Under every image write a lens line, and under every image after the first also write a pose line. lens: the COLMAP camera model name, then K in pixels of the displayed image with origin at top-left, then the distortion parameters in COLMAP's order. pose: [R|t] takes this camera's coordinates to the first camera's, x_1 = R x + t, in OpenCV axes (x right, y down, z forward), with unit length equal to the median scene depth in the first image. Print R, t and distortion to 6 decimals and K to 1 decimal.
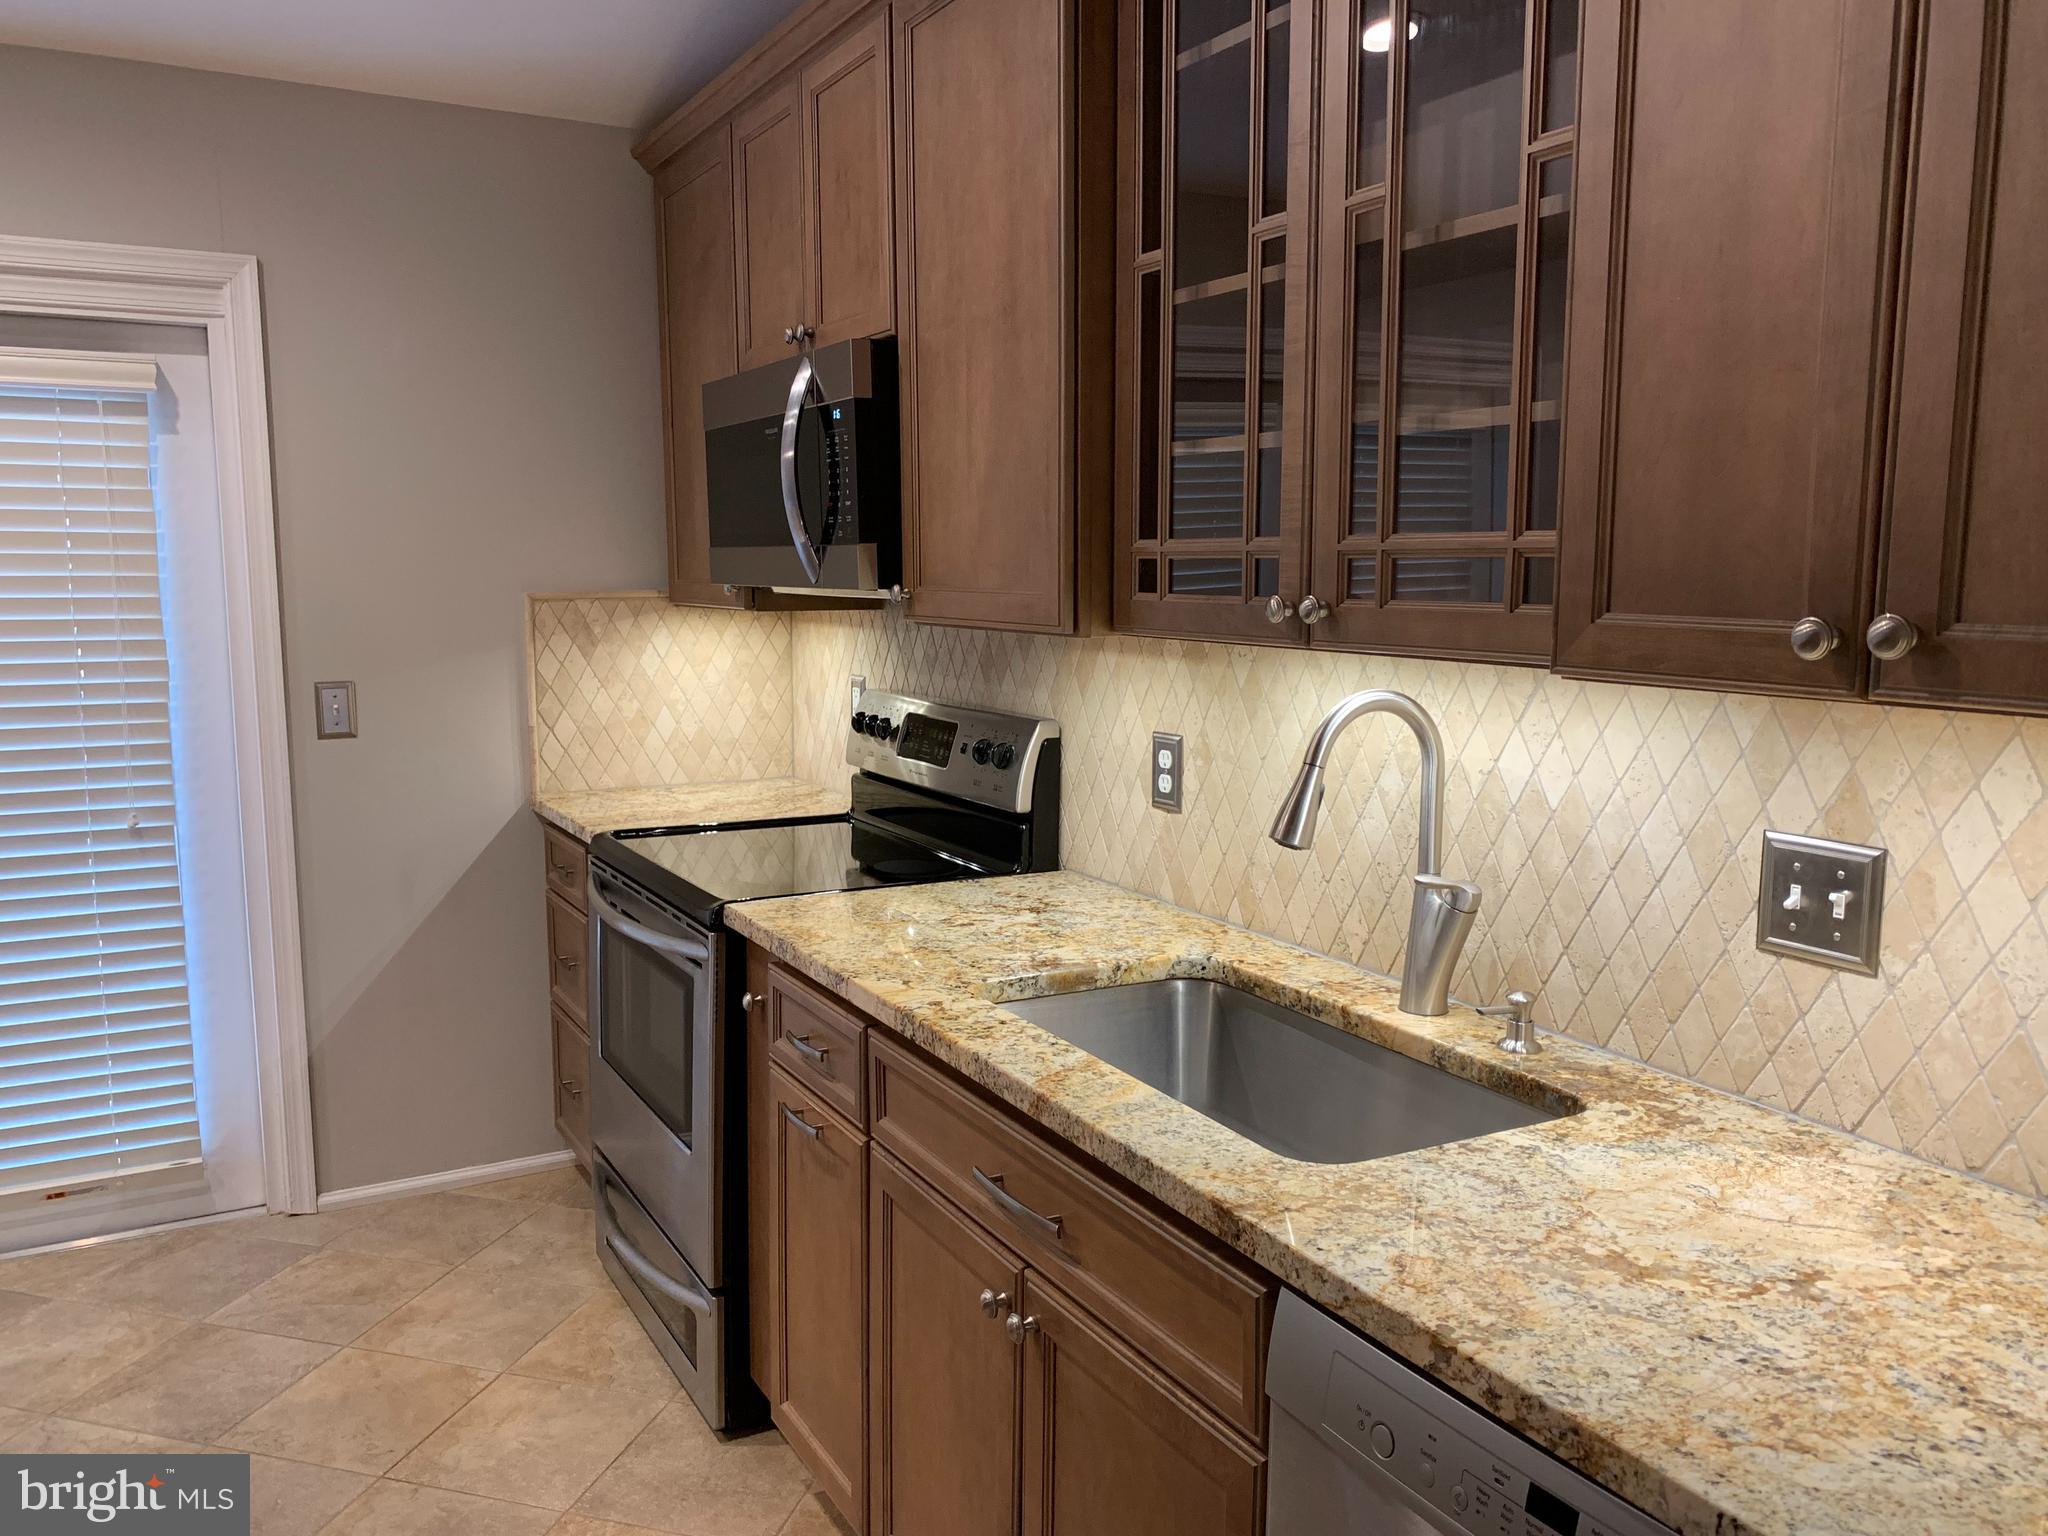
lens RADIAL K [[1555.0, 0, 1003.9], [0, 1555.0, 770.8], [0, 0, 1]] dist [0.016266, -0.026846]
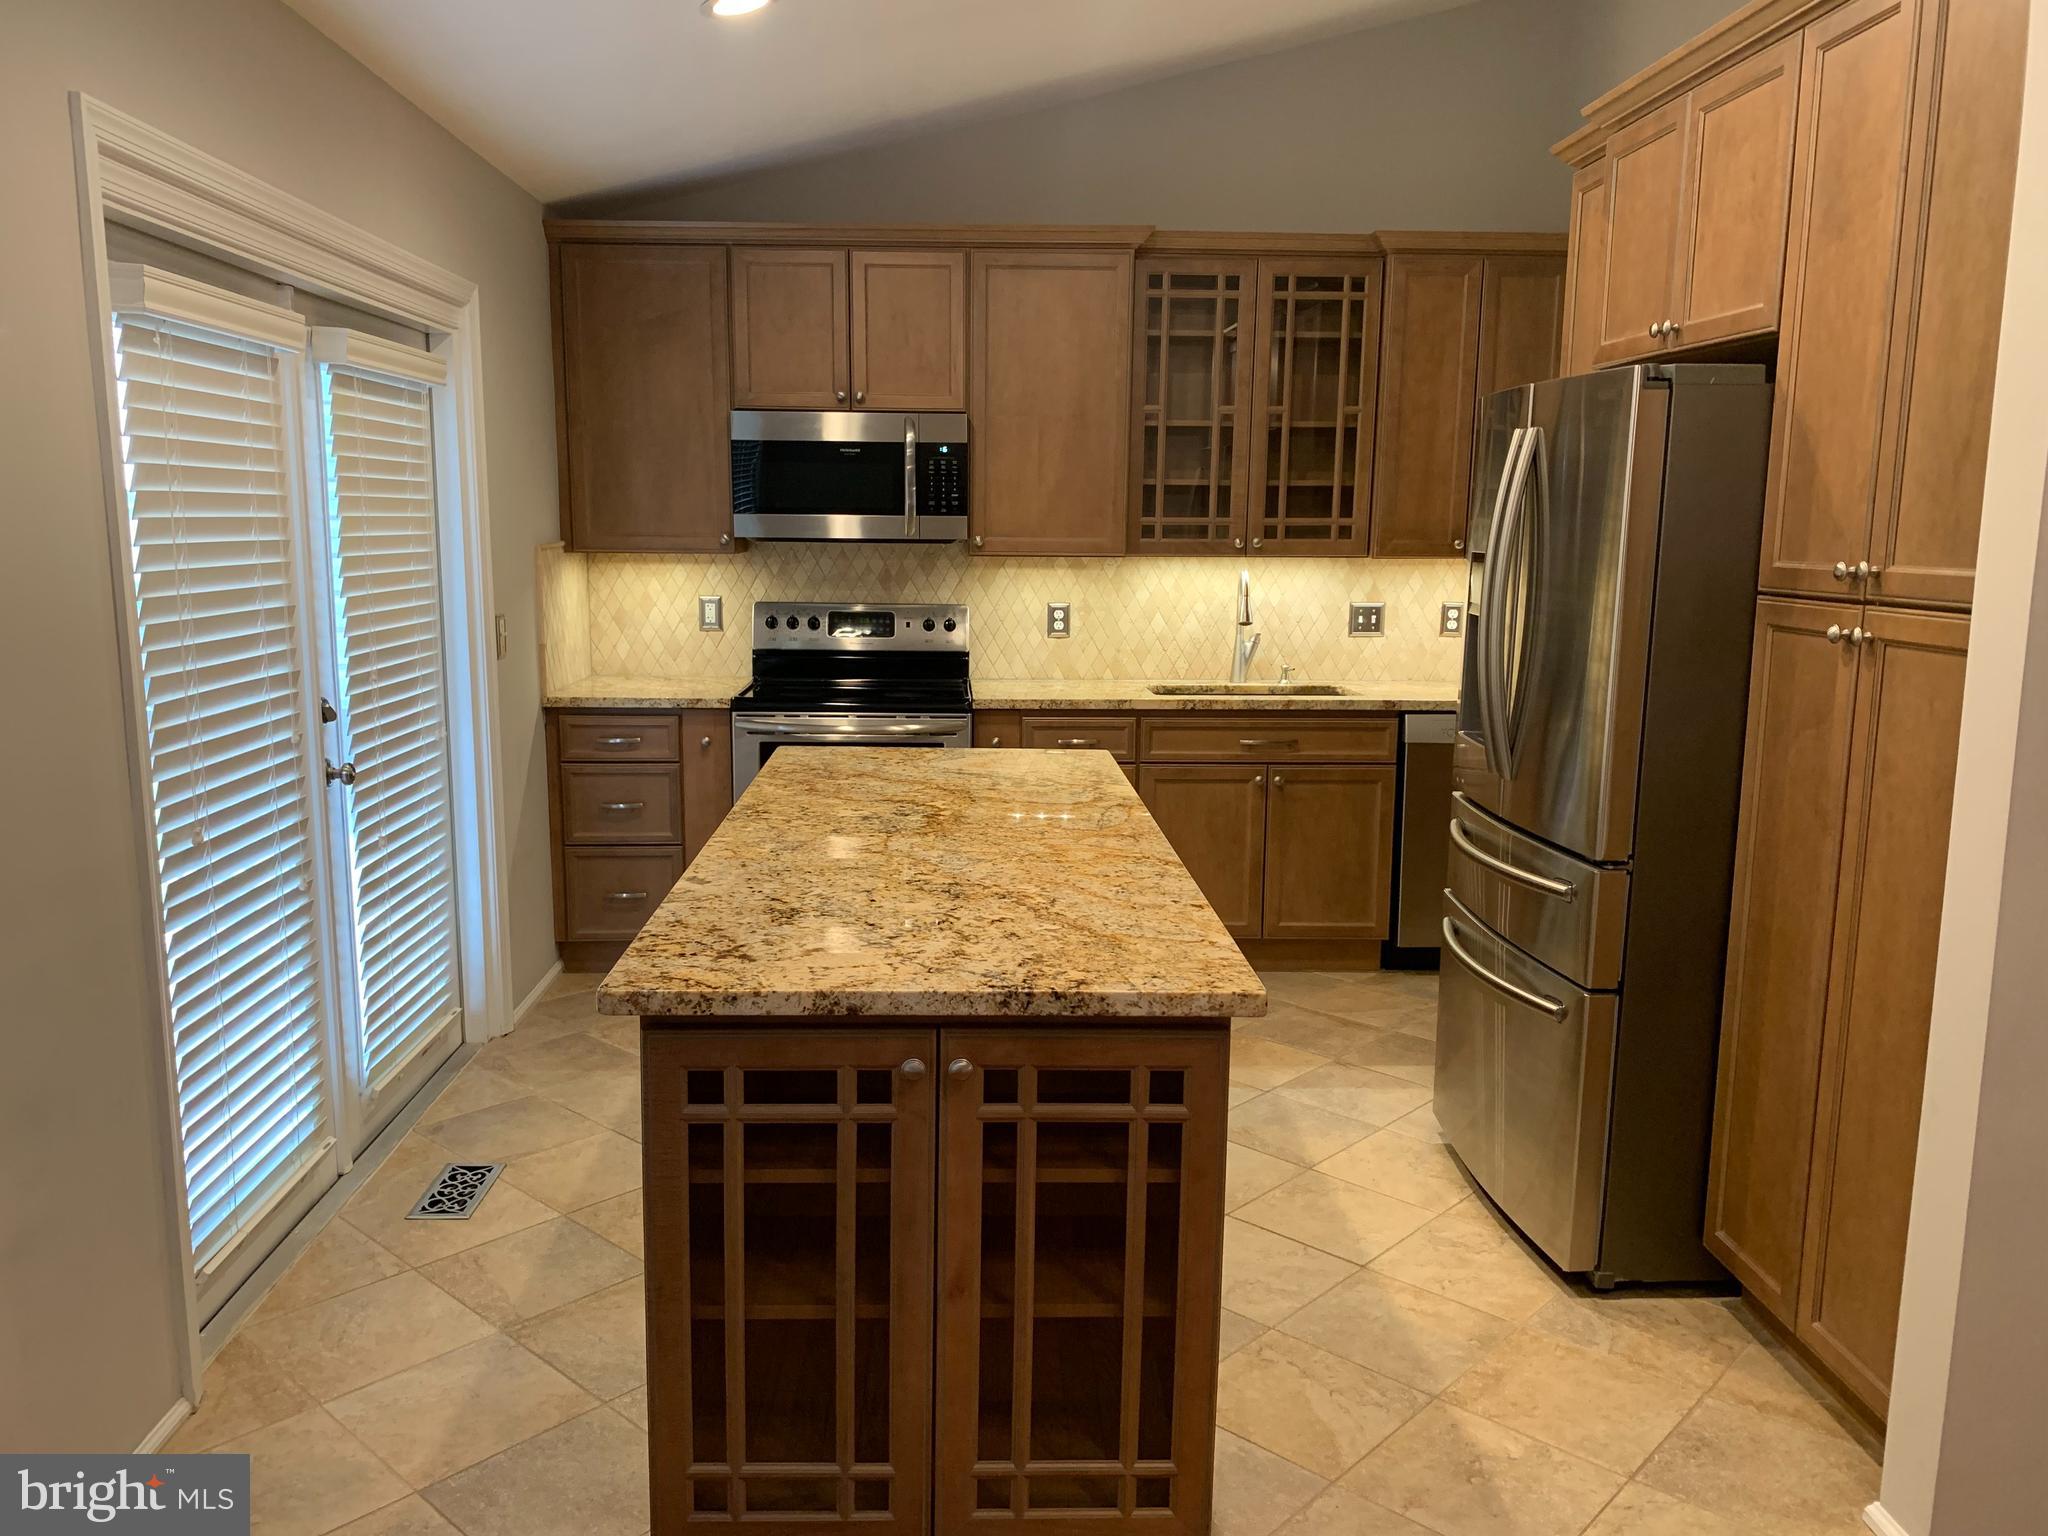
lens RADIAL K [[1555.0, 0, 1008.7], [0, 1555.0, 780.7], [0, 0, 1]] dist [0.016266, -0.026846]
pose [[0.445305, -0.144434, 0.883653, -1.459050], [0.111828, 0.988148, 0.105159, -0.010205], [-0.888368, 0.051990, 0.456178, 0.041952]]
